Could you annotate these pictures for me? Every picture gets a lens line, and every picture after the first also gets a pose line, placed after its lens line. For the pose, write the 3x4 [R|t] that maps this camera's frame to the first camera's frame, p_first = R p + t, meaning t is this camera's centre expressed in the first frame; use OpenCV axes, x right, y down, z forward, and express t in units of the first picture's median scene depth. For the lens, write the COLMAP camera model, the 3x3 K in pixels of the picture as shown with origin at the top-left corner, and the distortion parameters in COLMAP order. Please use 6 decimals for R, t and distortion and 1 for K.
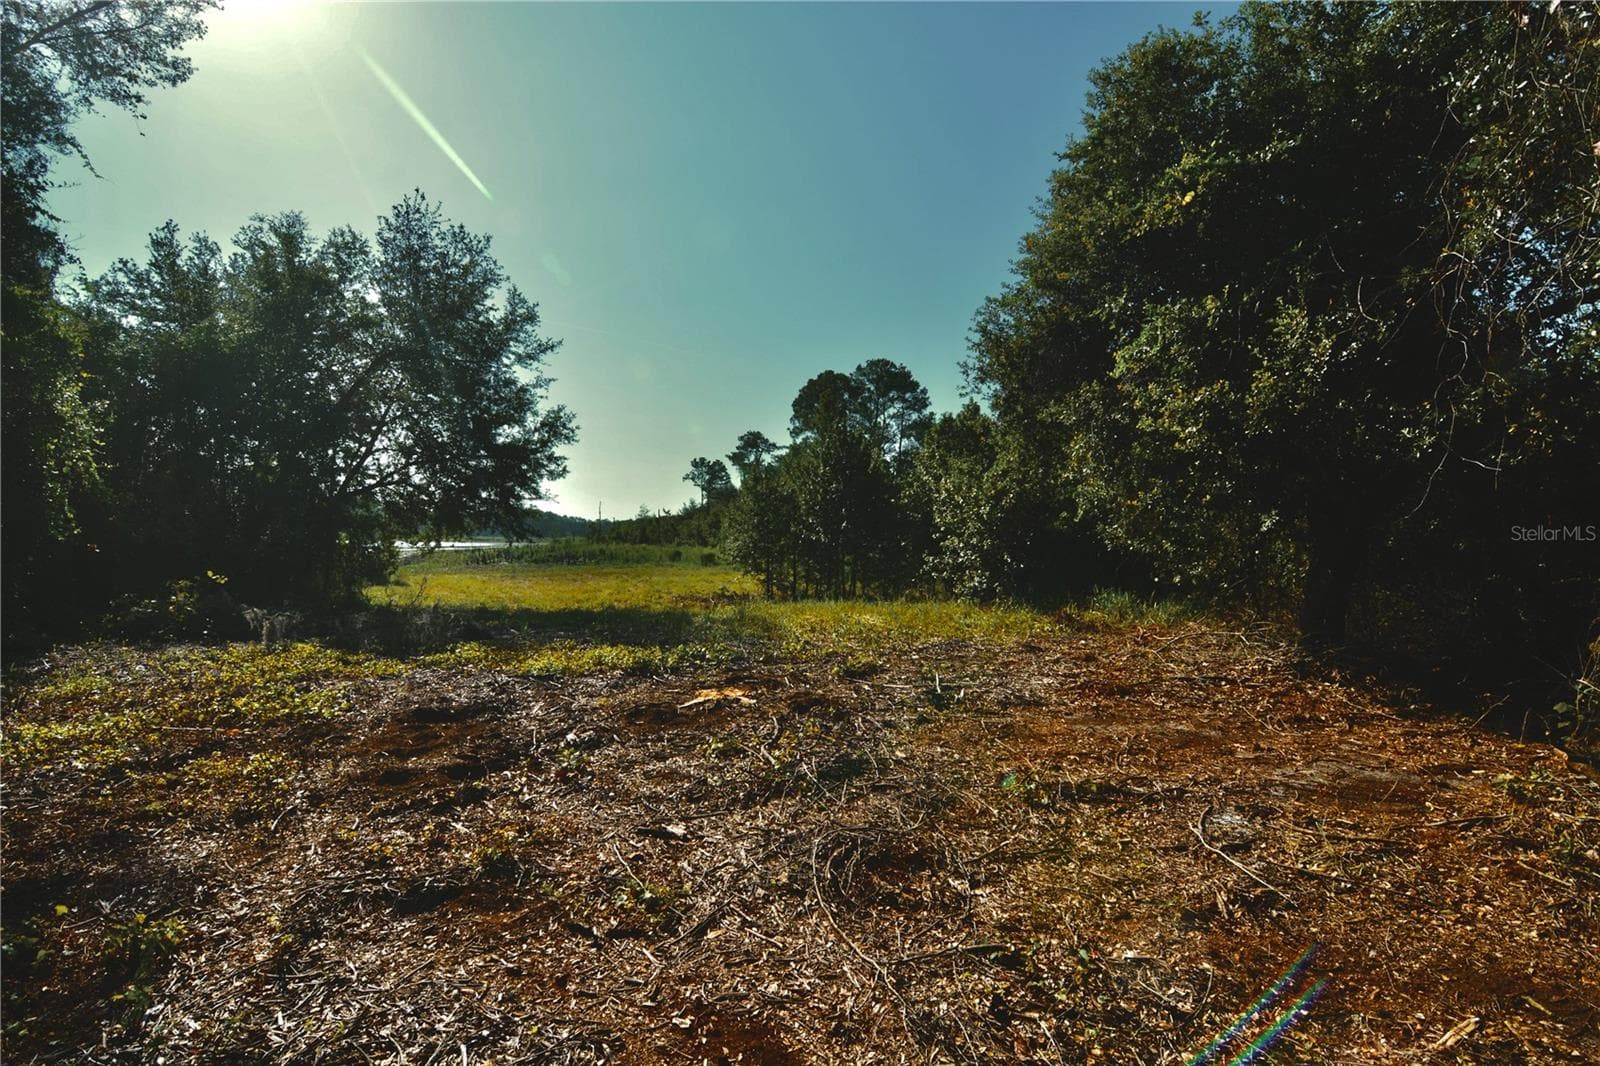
lens RADIAL K [[764.2, 0, 792.9], [0, 764.2, 540.2], [0, 0, 1]] dist [-0.015791, -0.004835]
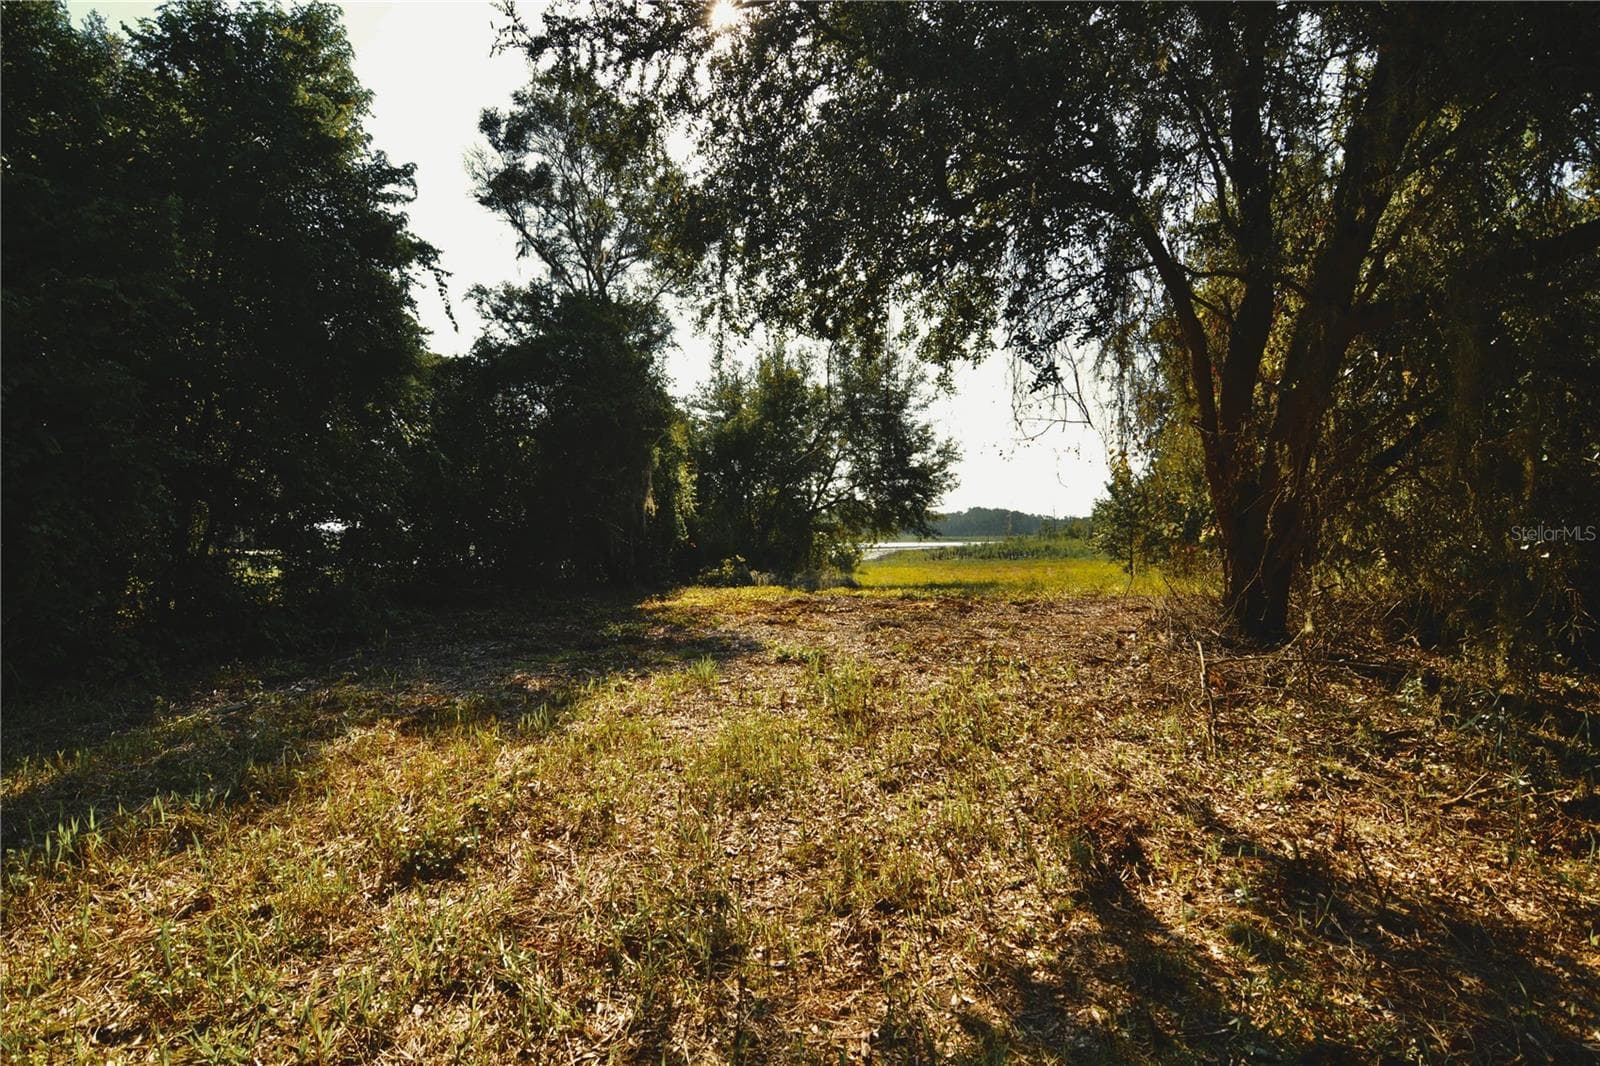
lens RADIAL K [[764.2, 0, 801.6], [0, 764.2, 535.6], [0, 0, 1]] dist [-0.015791, -0.004835]
pose [[0.829651, -0.024839, -0.557729, 0.218356], [0.022466, 0.999686, -0.011102, 0.007267], [0.557830, -0.003320, 0.829949, -0.257802]]
